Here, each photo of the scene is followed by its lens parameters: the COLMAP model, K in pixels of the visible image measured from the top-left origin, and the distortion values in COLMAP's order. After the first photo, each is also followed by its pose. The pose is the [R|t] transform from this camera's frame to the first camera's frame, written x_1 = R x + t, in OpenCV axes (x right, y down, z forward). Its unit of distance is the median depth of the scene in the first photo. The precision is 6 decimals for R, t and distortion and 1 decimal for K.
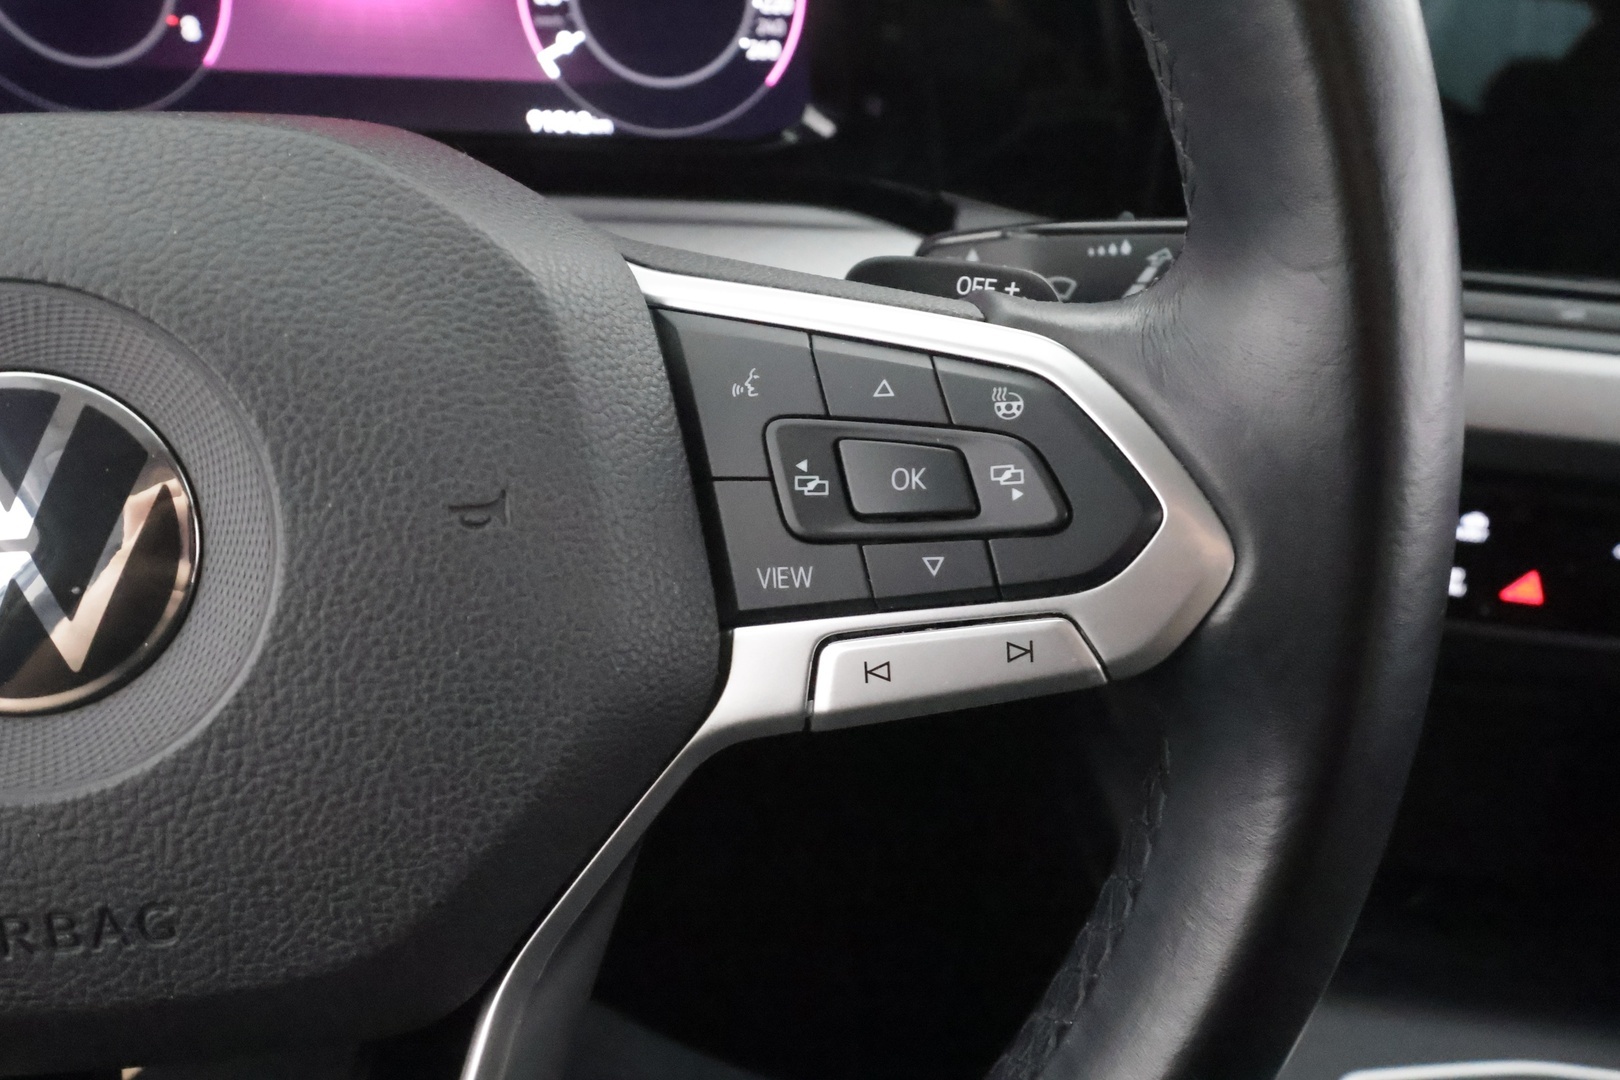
lens RADIAL K [[1281.8, 0, 933.5], [0, 1281.8, 537.0], [0, 0, 1]] dist [-0.051432, -0.001377]
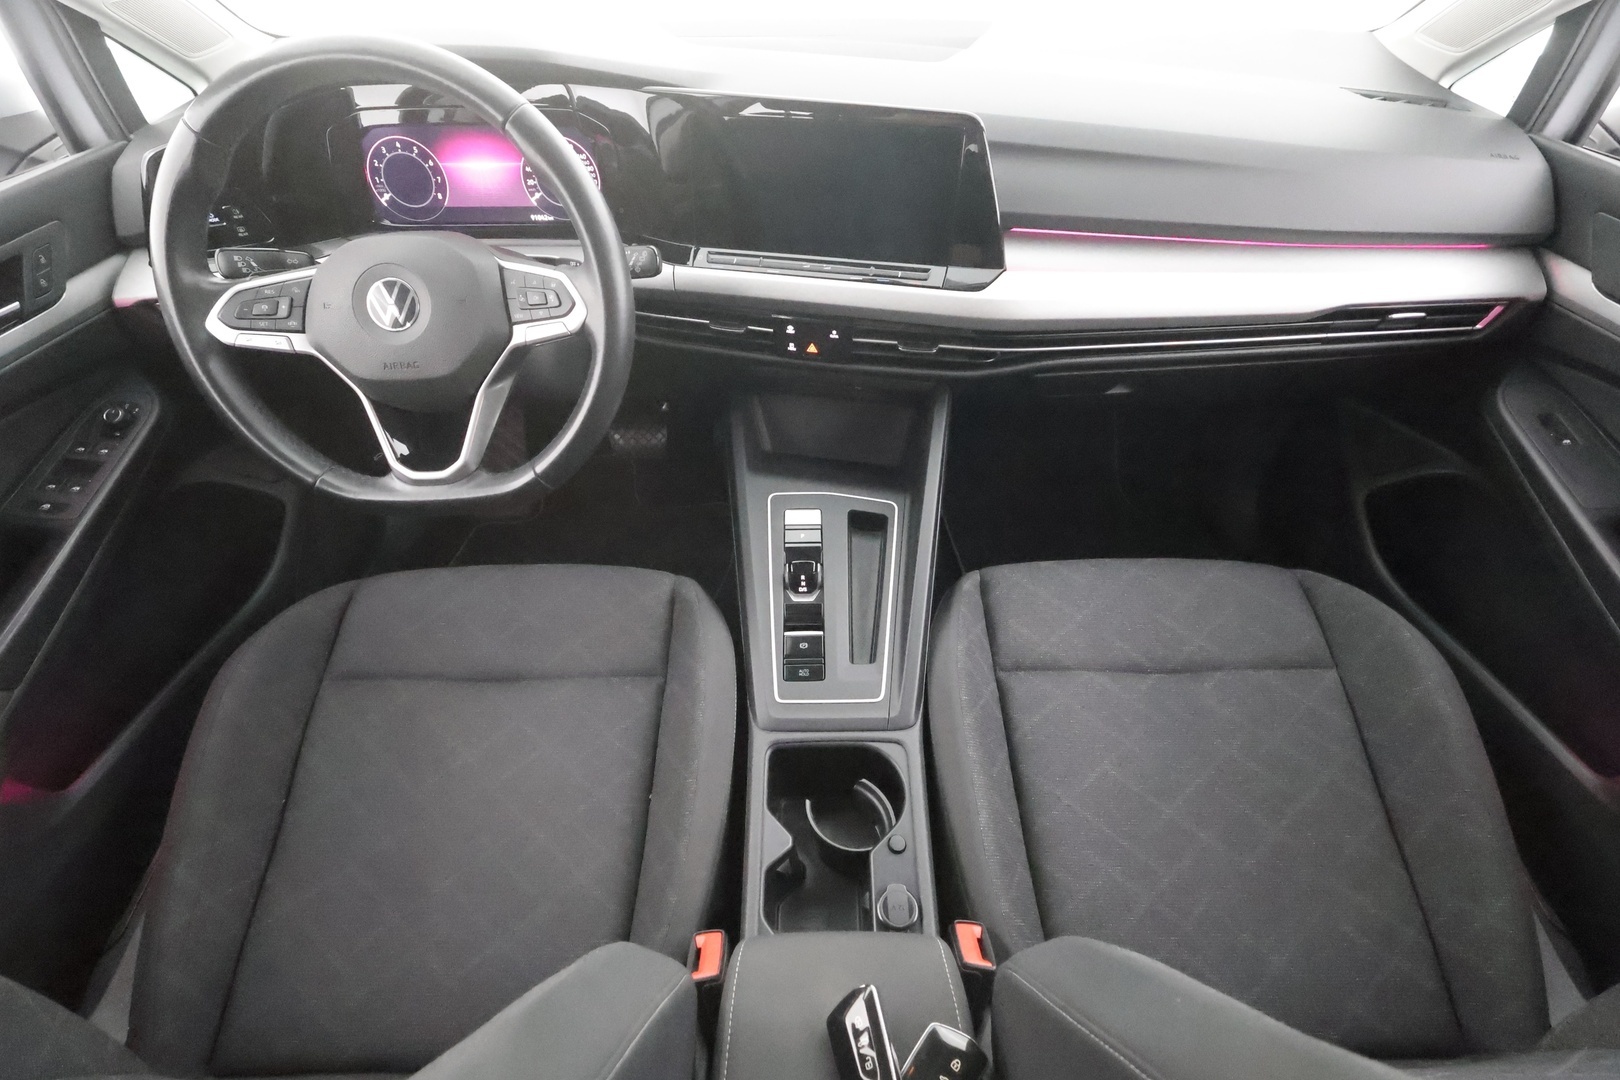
lens RADIAL K [[736.7, 0, 812.5], [0, 736.7, 534.6], [0, 0, 1]] dist [-0.001903, 0.000656]
pose [[0.981513, 0.047069, -0.185515, 1.769419], [-0.016899, 0.986815, 0.160967, 0.427234], [0.190646, -0.154857, 0.969368, -2.034817]]
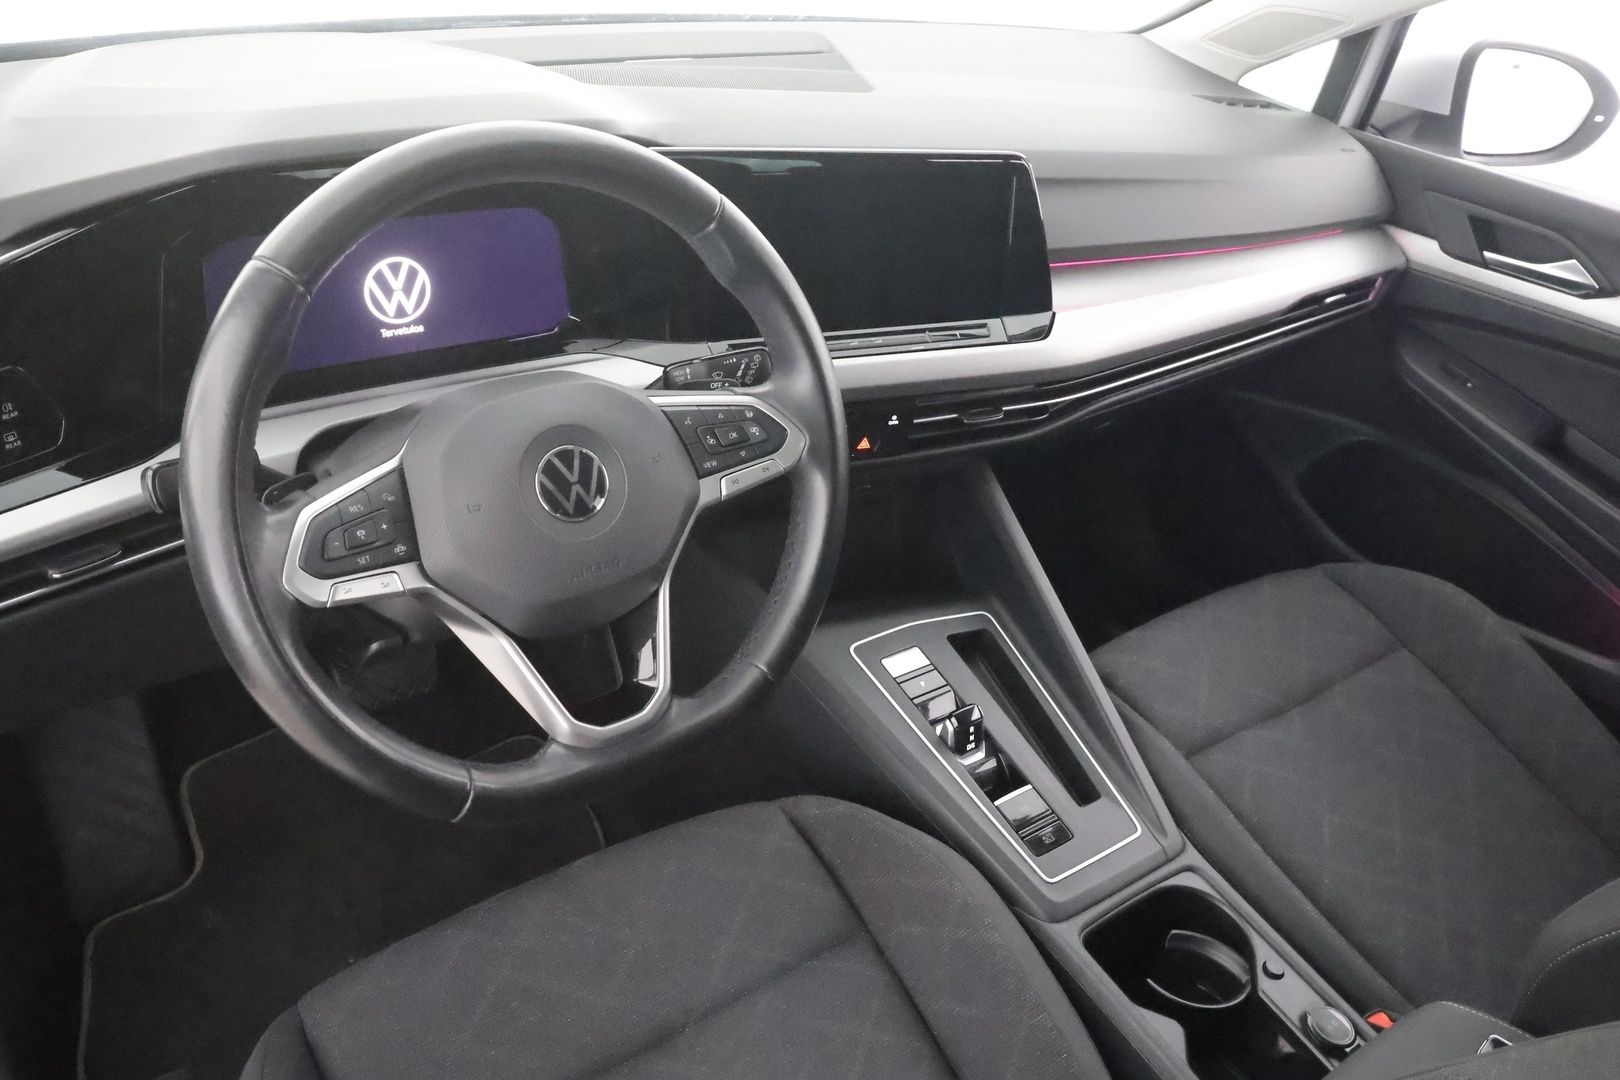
lens RADIAL K [[1274.6, 0, 810.0], [0, 1274.6, 540.0], [0, 0, 1]] dist [0.009206, -0.000892]
pose [[0.900958, -0.228407, 0.368924, -1.343561], [0.223113, 0.973090, 0.057587, 0.099615], [-0.372149, 0.030428, 0.927674, -2.826247]]
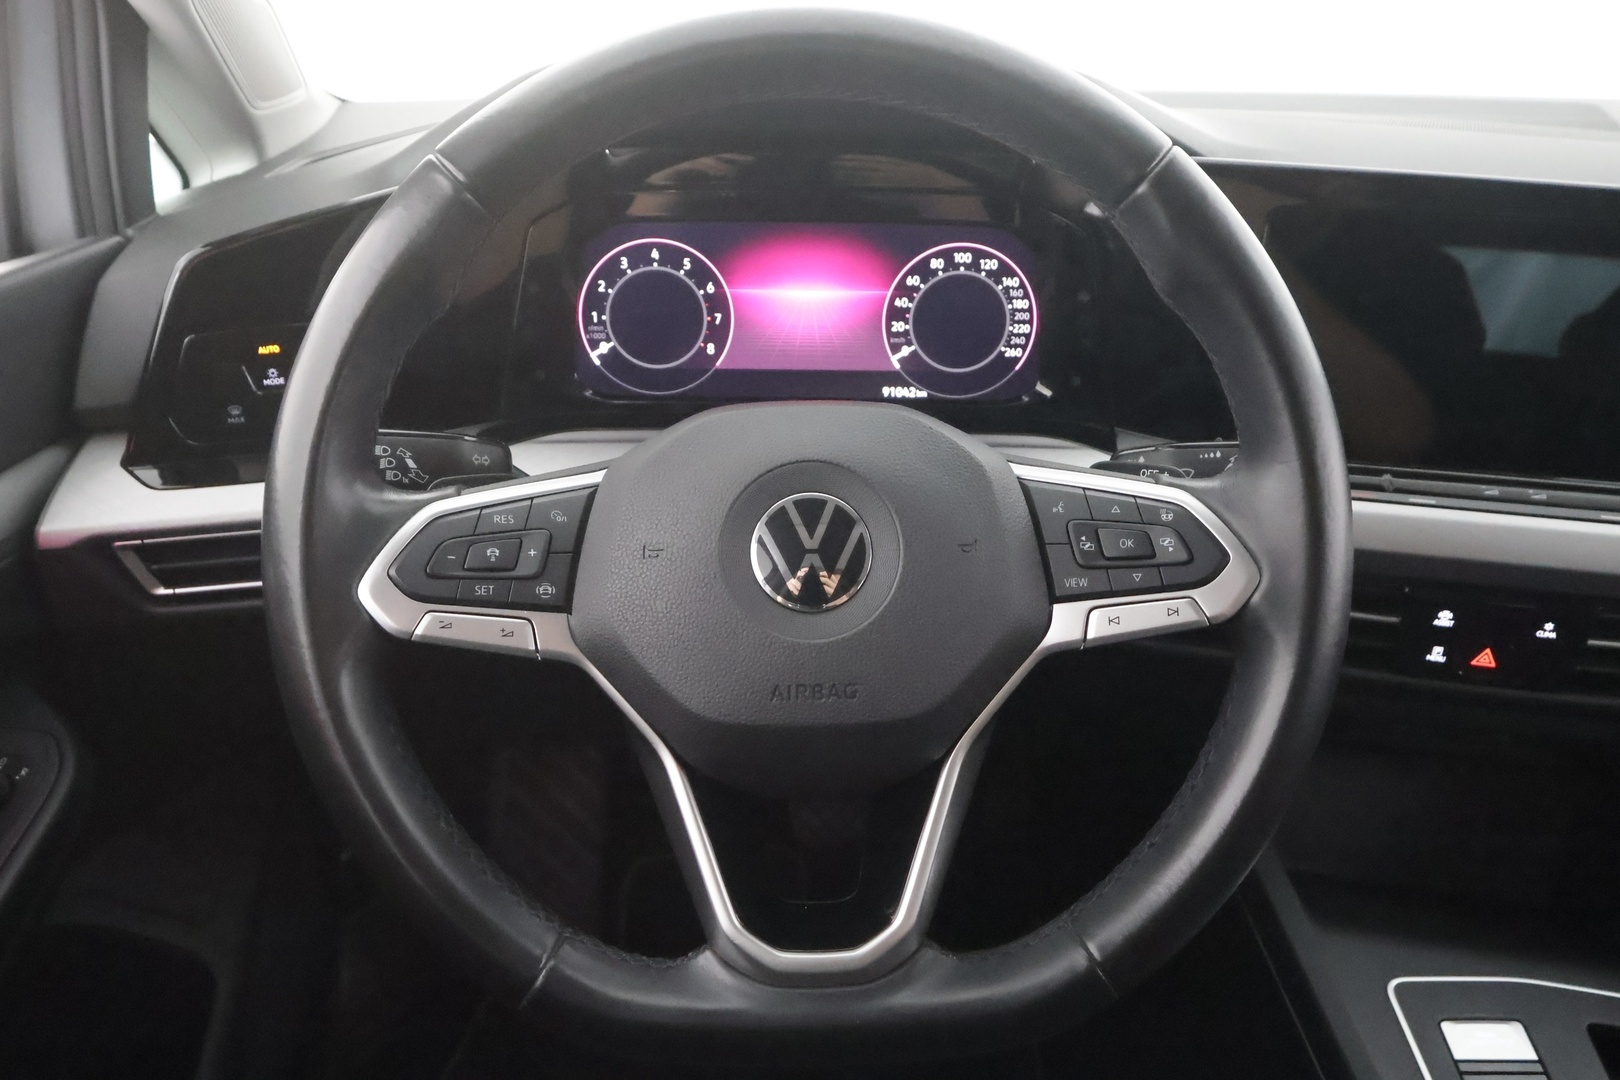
lens RADIAL K [[1249.1, 0, 810.0], [0, 1249.1, 540.0], [0, 0, 1]] dist [-0.012767, -0.001486]
pose [[0.982429, 0.001148, -0.186634, -0.162534], [-0.032320, 0.985920, -0.164064, 0.348175], [0.183818, 0.167213, 0.968634, -1.398978]]
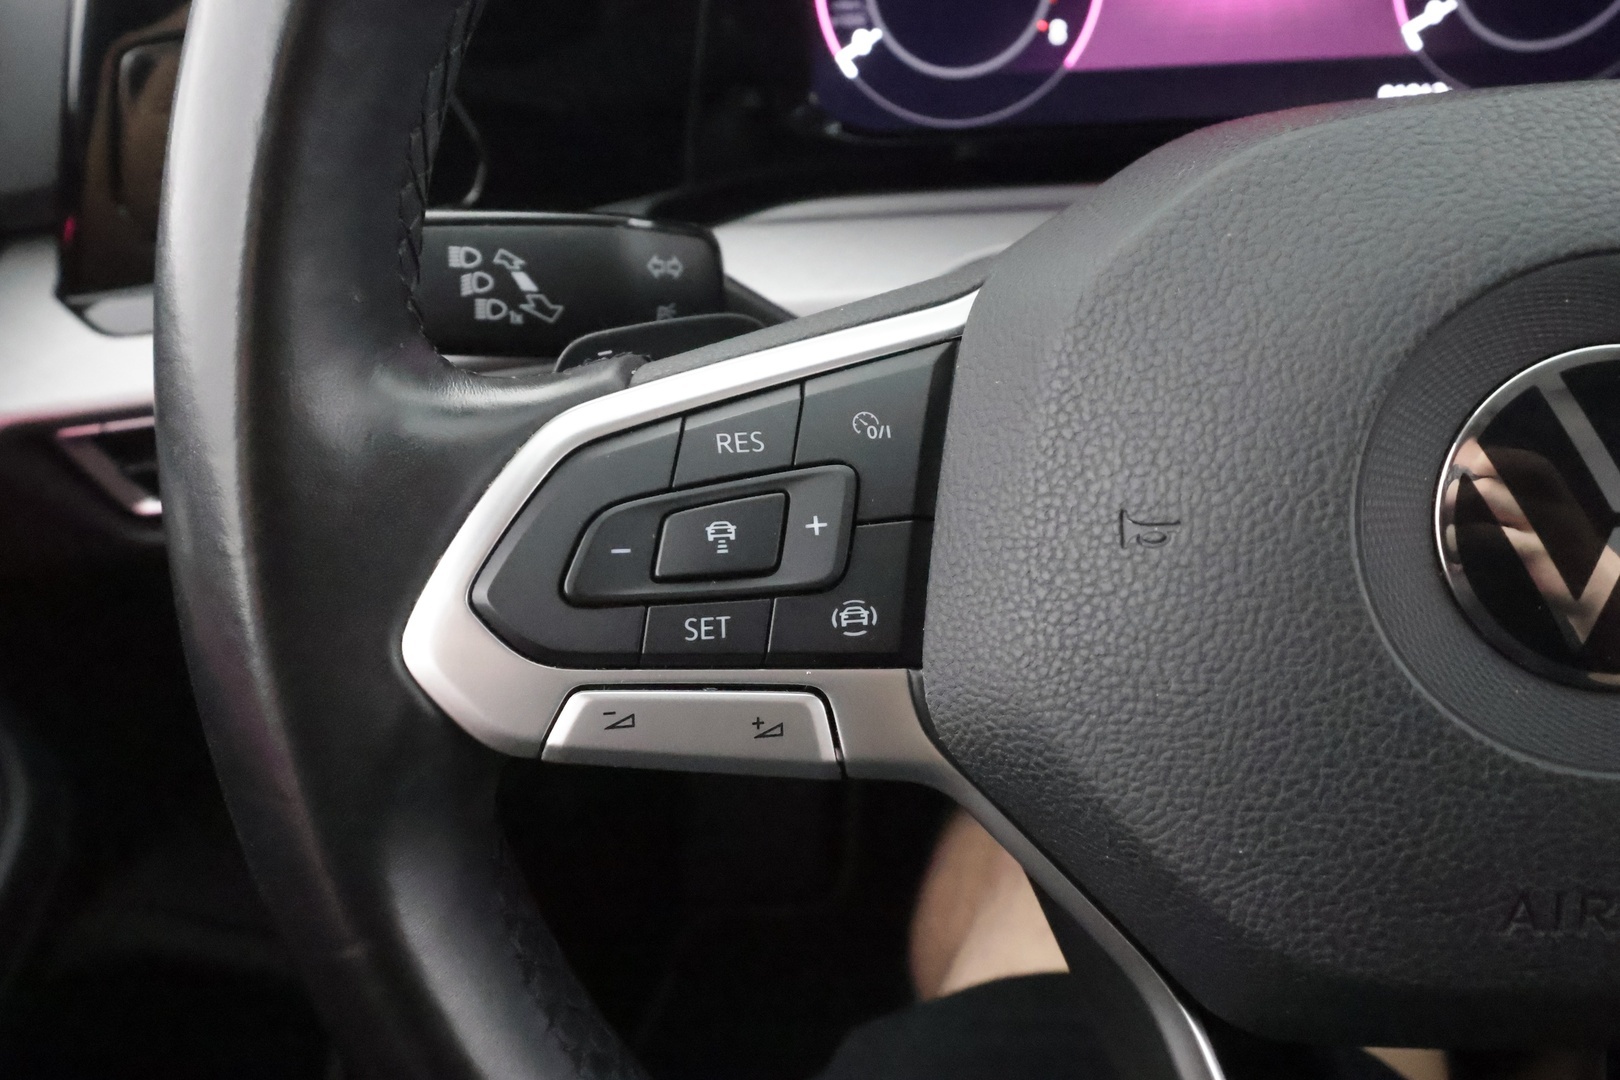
lens RADIAL K [[1274.6, 0, 810.0], [0, 1274.6, 540.0], [0, 0, 1]] dist [0.009206, -0.000892]
pose [[0.944020, 0.008233, -0.329785, -0.795047], [-0.000489, 0.999722, 0.023558, -0.004134], [0.329887, -0.022078, 0.943762, -0.136768]]
